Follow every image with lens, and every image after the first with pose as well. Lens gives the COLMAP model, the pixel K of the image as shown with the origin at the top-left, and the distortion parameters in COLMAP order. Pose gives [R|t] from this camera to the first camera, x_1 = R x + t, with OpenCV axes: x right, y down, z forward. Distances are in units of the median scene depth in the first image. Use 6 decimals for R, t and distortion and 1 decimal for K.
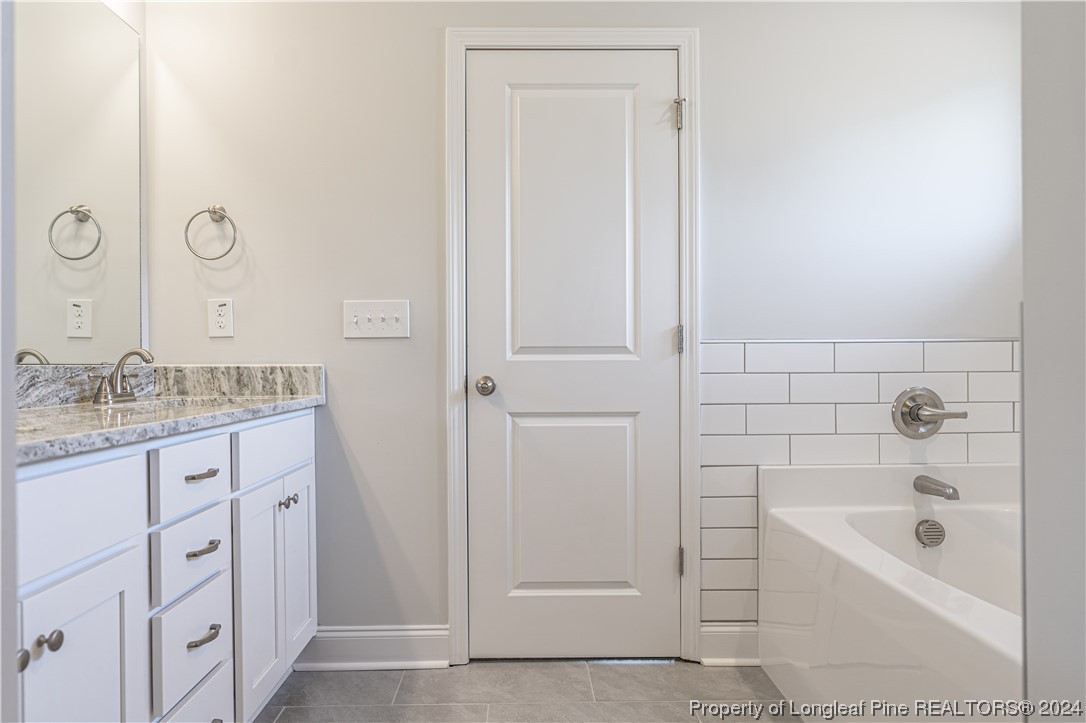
lens RADIAL K [[720.7, 0, 541.6], [0, 720.7, 363.6], [0, 0, 1]] dist [-0.004167, 0.007977]
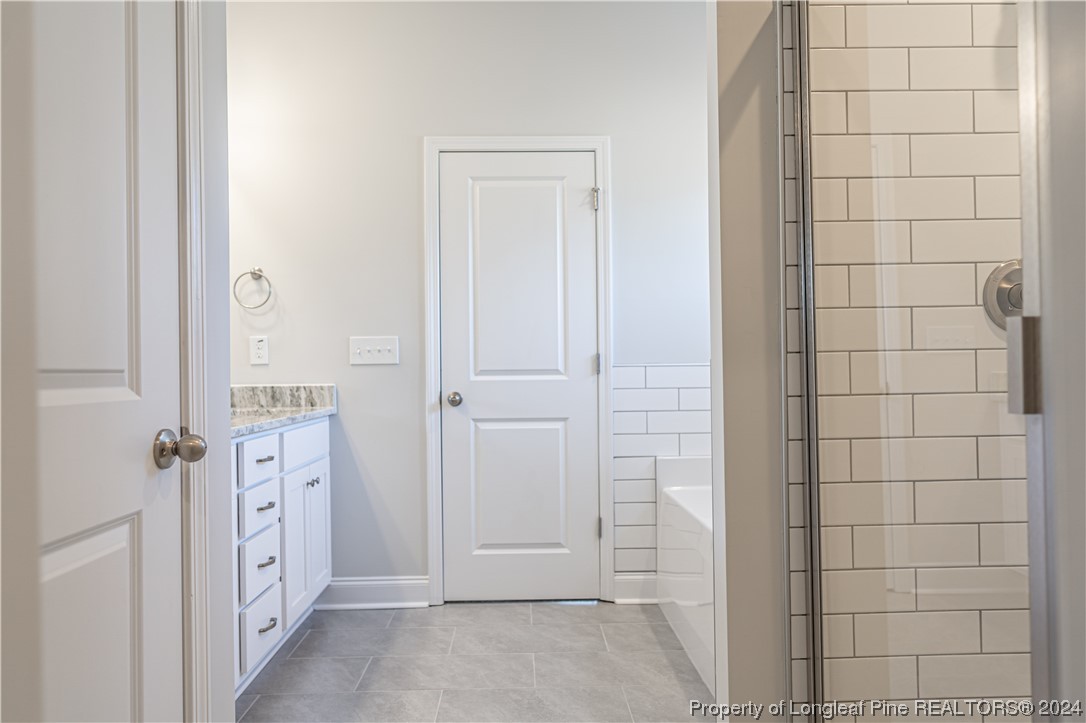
lens RADIAL K [[720.7, 0, 542.8], [0, 720.7, 363.3], [0, 0, 1]] dist [-0.004167, 0.007977]
pose [[0.999936, -0.006080, 0.009568, 0.075693], [0.006172, 0.999935, -0.009577, -0.022694], [-0.009509, 0.009636, 0.999908, -0.360830]]
